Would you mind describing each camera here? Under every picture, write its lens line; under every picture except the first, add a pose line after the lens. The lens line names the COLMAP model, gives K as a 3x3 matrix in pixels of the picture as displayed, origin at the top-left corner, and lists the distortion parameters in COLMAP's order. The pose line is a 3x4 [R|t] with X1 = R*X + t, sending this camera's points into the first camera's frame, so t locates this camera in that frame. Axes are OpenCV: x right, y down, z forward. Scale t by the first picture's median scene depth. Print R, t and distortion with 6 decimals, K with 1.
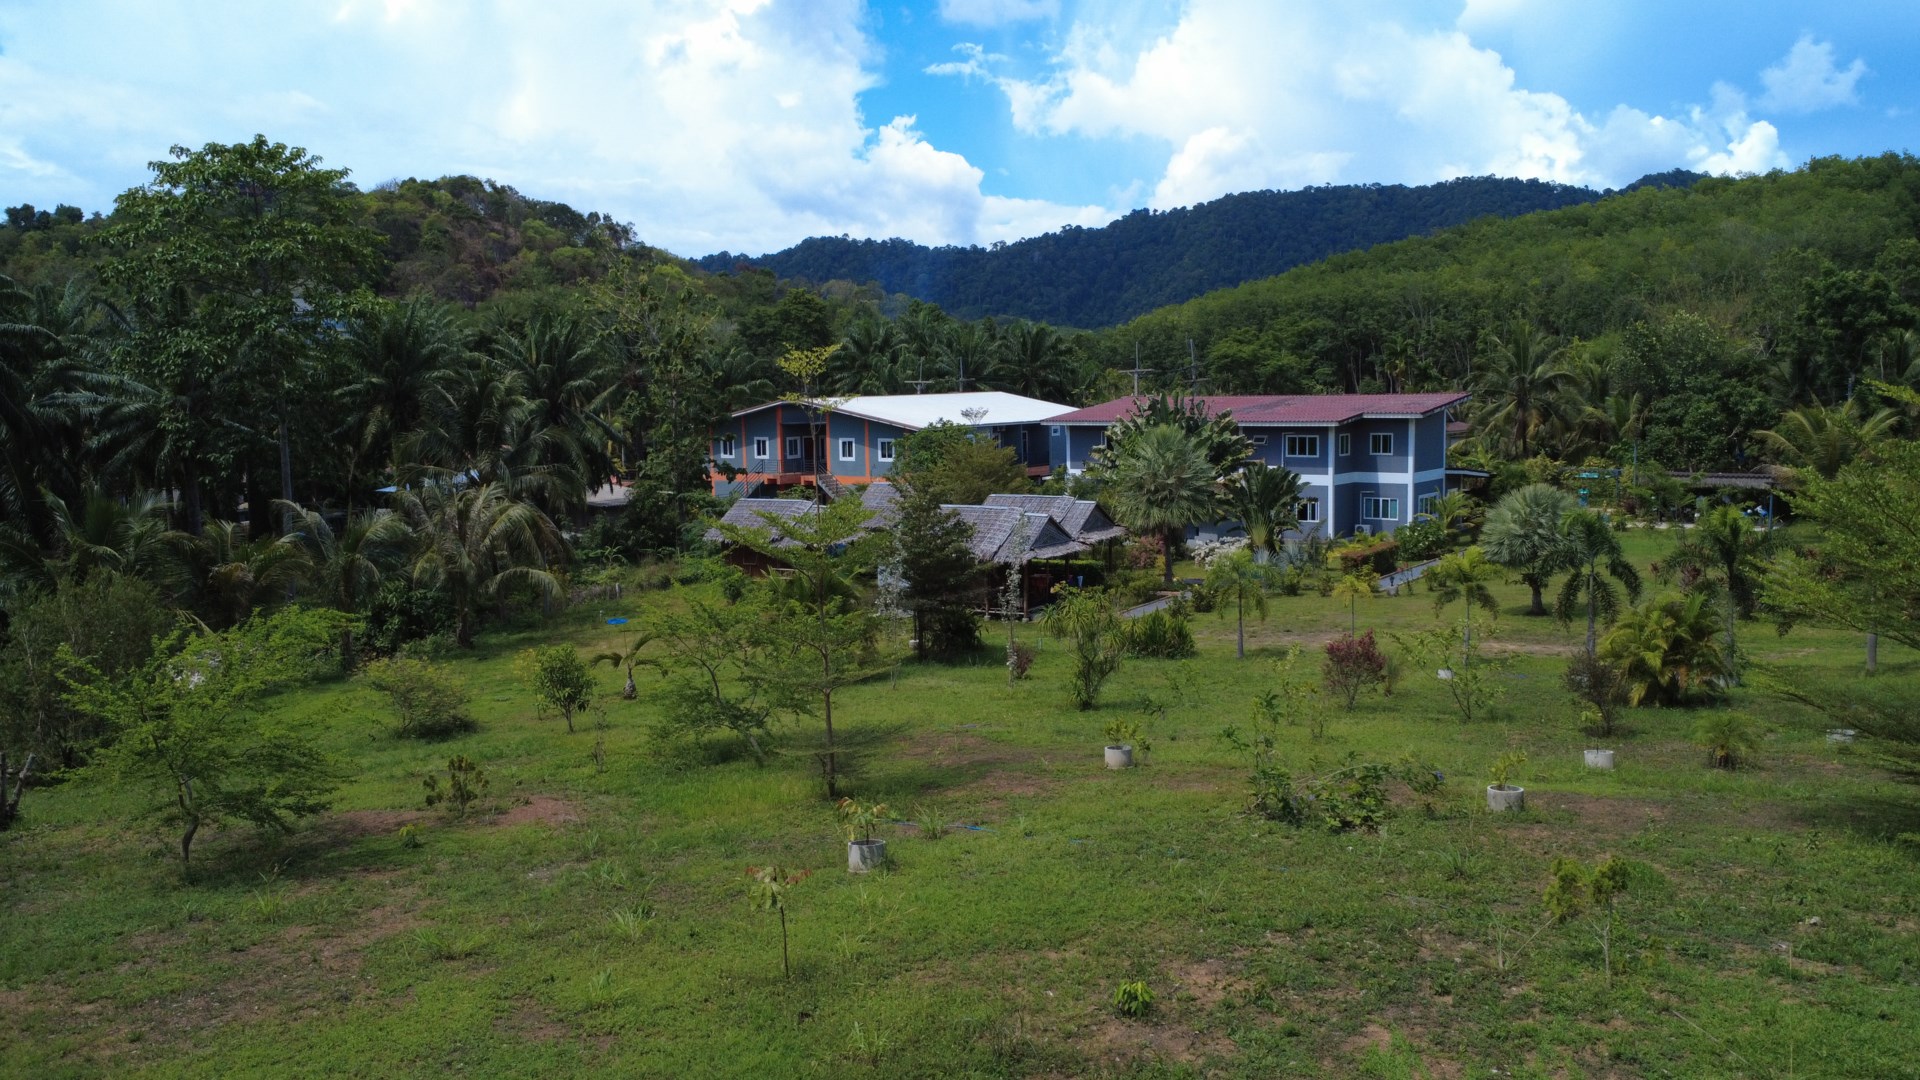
lens RADIAL K [[1450.0, 0, 955.1], [0, 1450.0, 536.8], [0, 0, 1]] dist [0.009258, -0.007556]
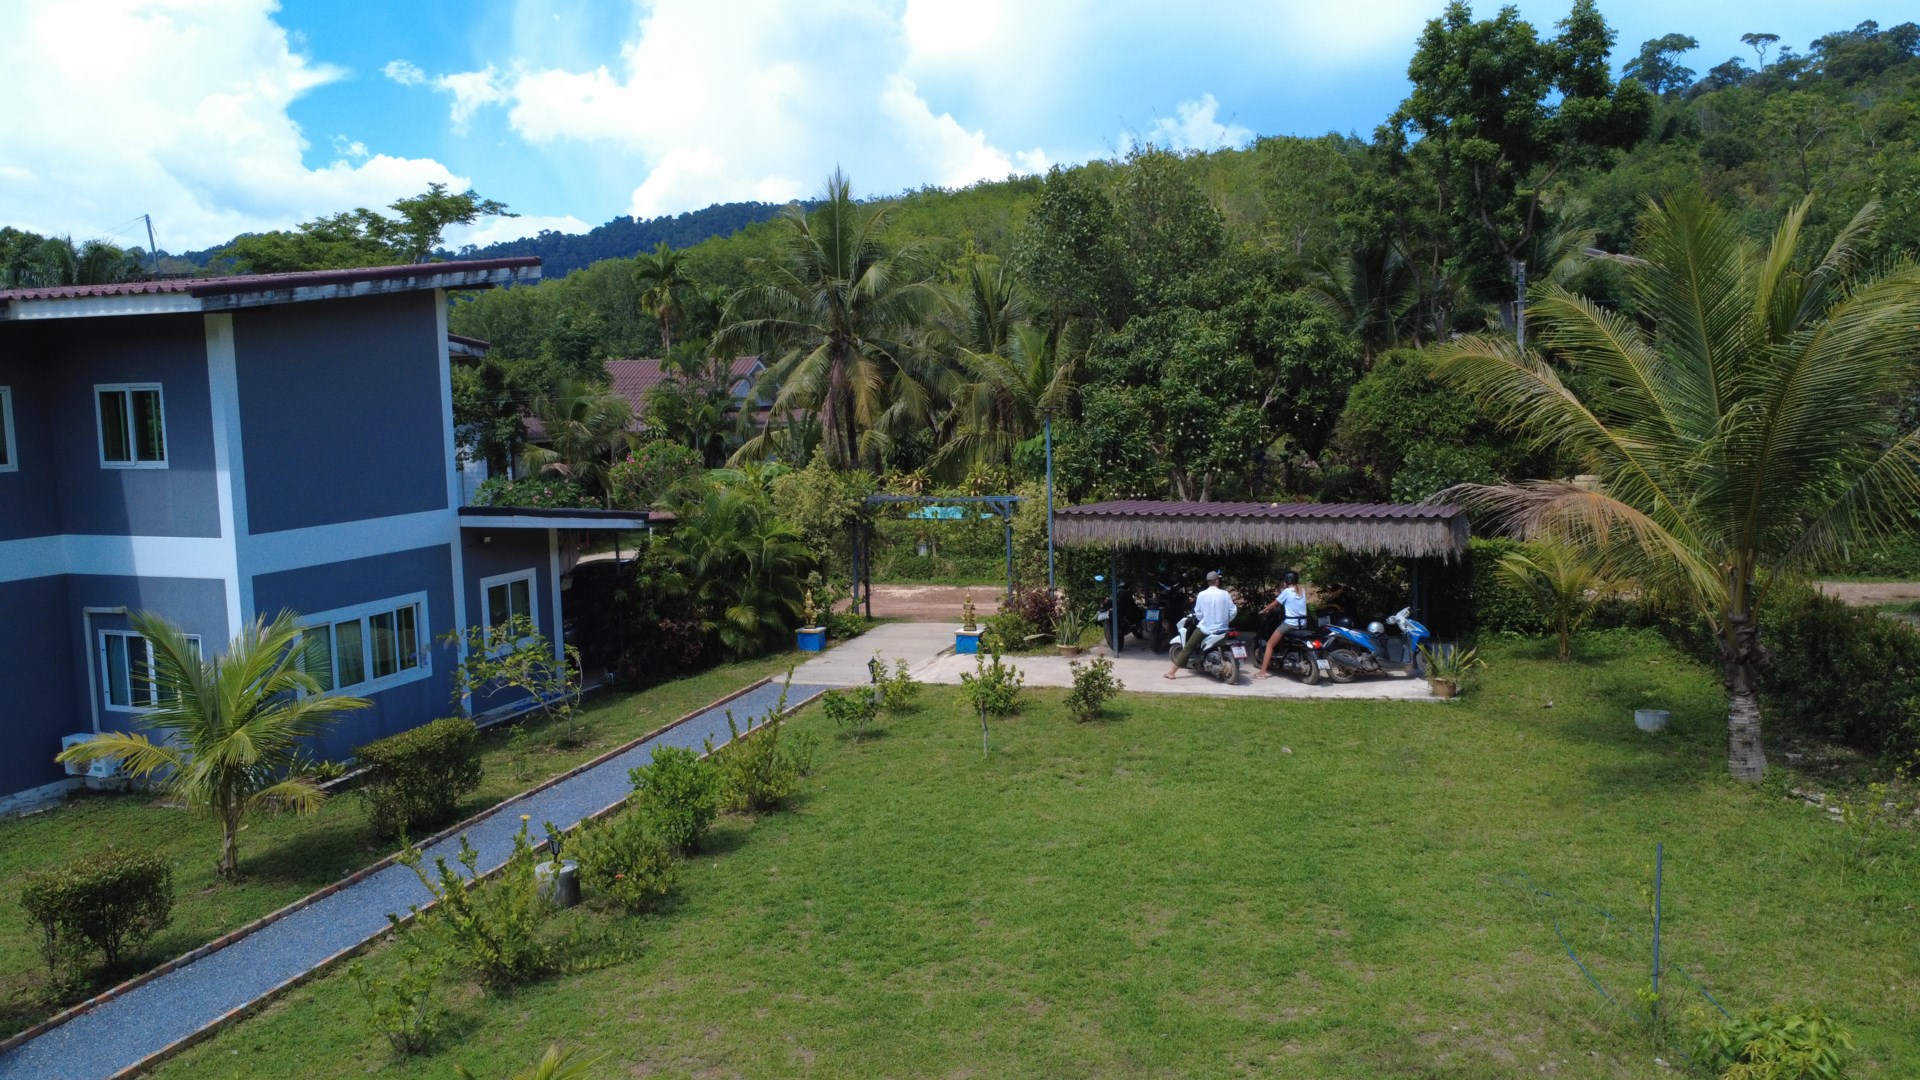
lens RADIAL K [[1450.0, 0, 958.1], [0, 1450.0, 531.3], [0, 0, 1]] dist [0.009258, -0.007556]
pose [[0.943659, -0.033145, 0.329254, 0.123916], [0.038175, 0.999232, -0.008821, -0.013234], [-0.328709, 0.020893, 0.944200, 0.252569]]
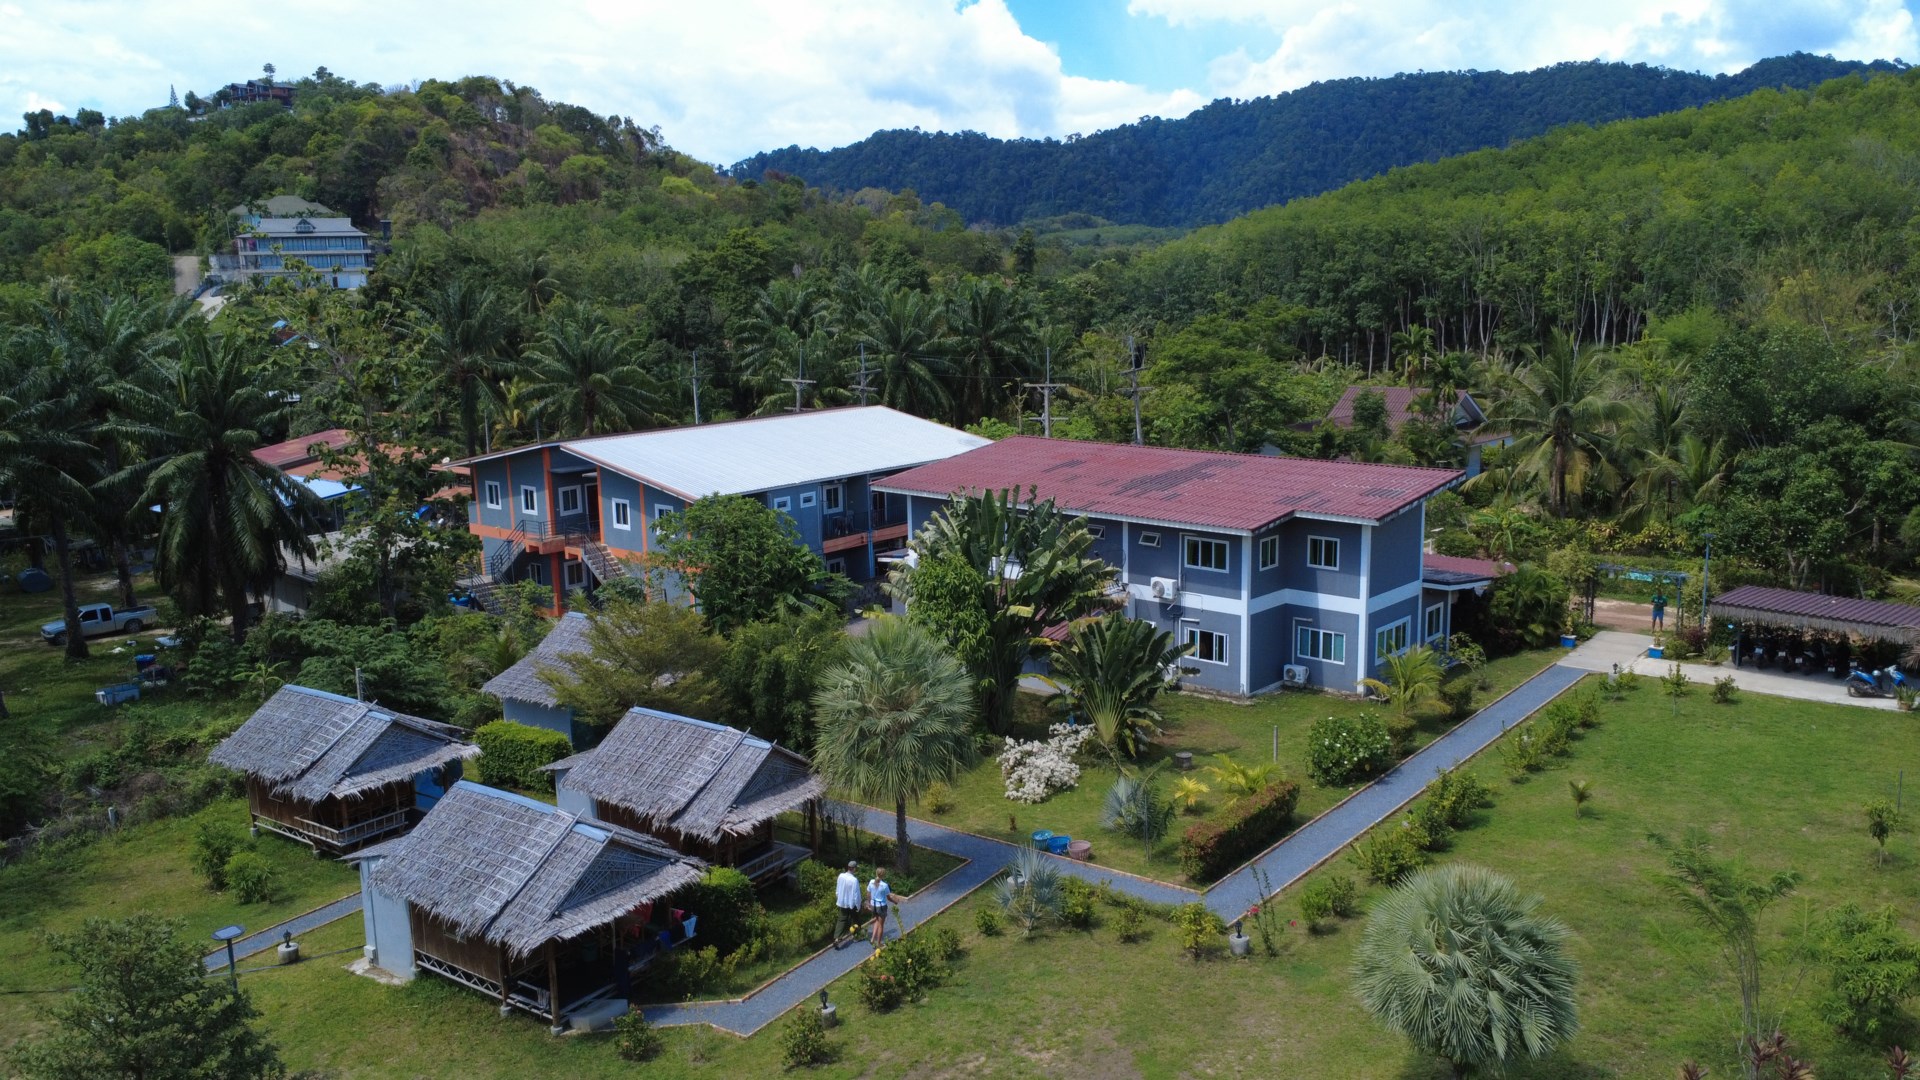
lens RADIAL K [[1450.0, 0, 954.9], [0, 1450.0, 539.0], [0, 0, 1]] dist [0.009258, -0.007556]
pose [[0.998468, 0.010021, -0.054416, 0.056318], [-0.006004, 0.997278, 0.073488, -0.042622], [0.055005, -0.073049, 0.995810, 0.111070]]
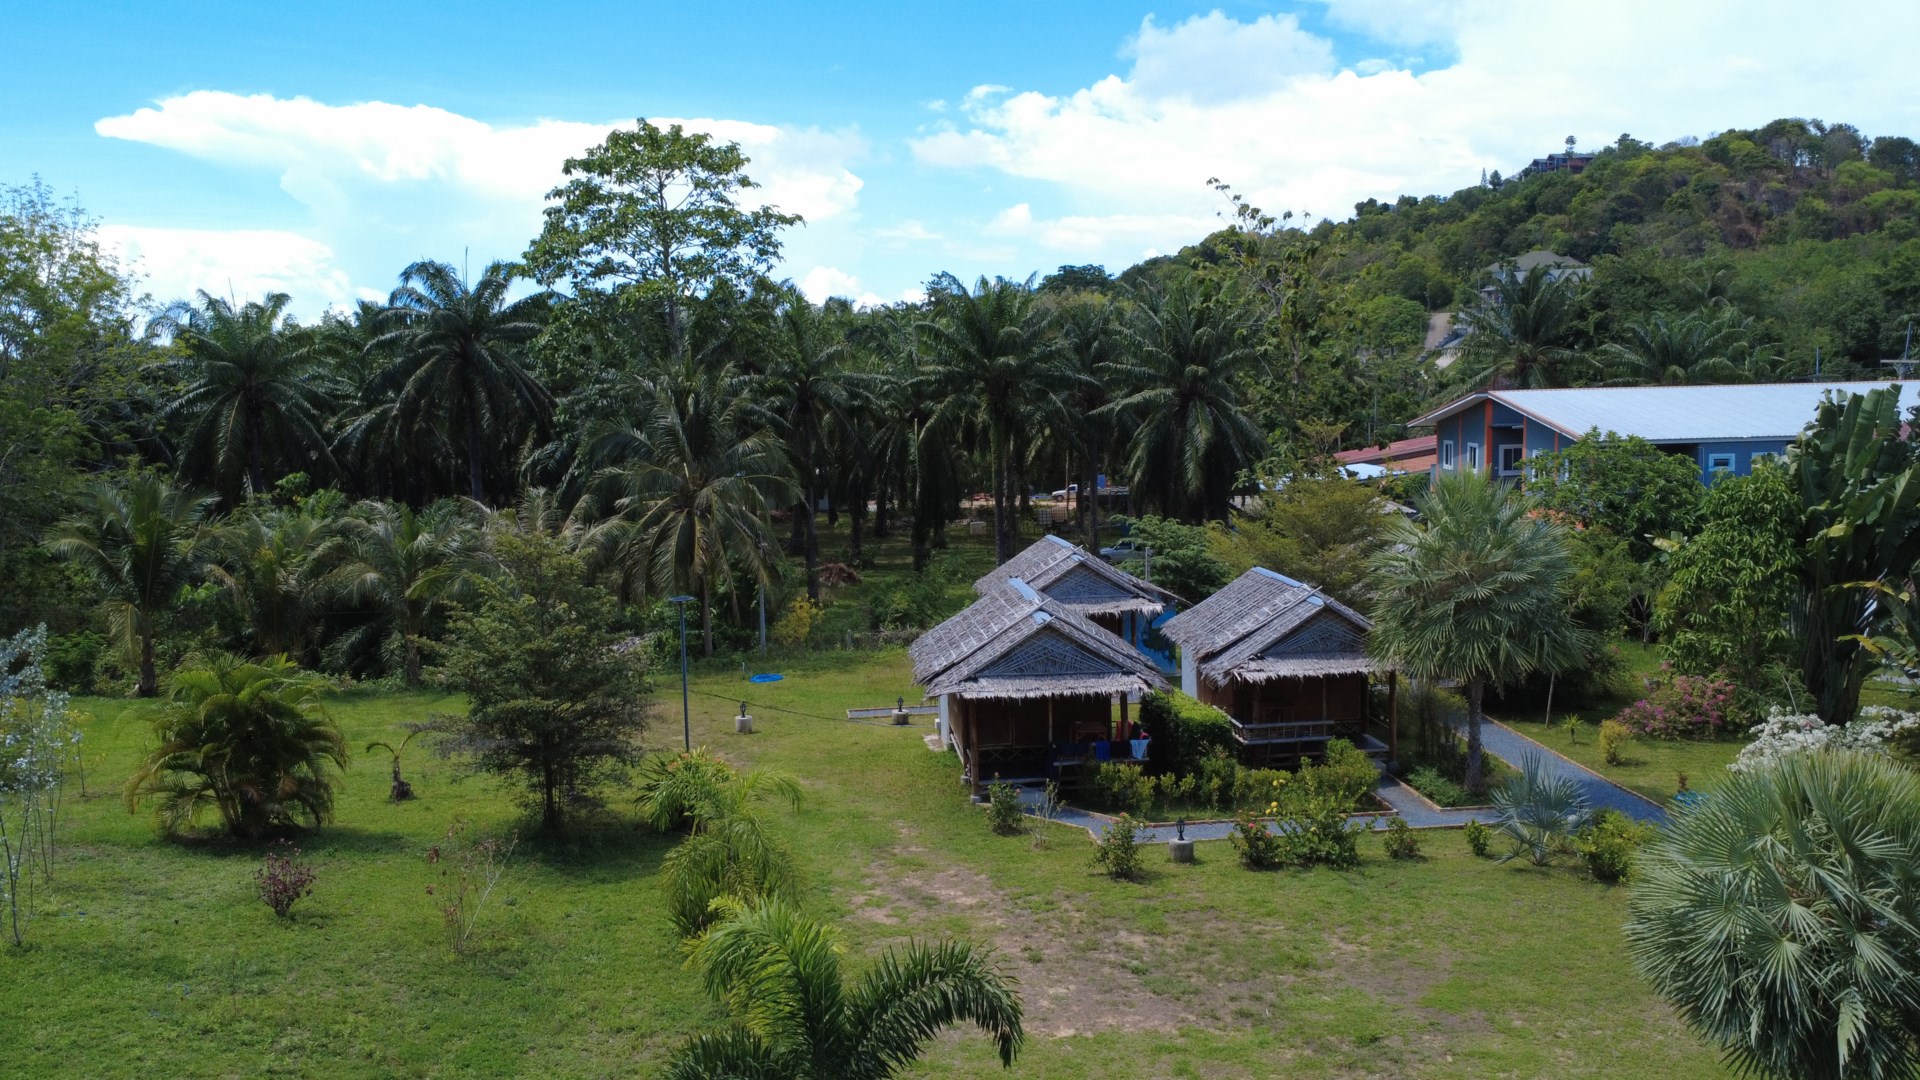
lens RADIAL K [[1450.0, 0, 962.6], [0, 1450.0, 542.1], [0, 0, 1]] dist [0.009258, -0.007556]
pose [[0.626737, 0.092387, -0.773735, 0.115608], [-0.075553, 0.995473, 0.057664, -0.018402], [0.775560, 0.022318, 0.630879, 0.153487]]
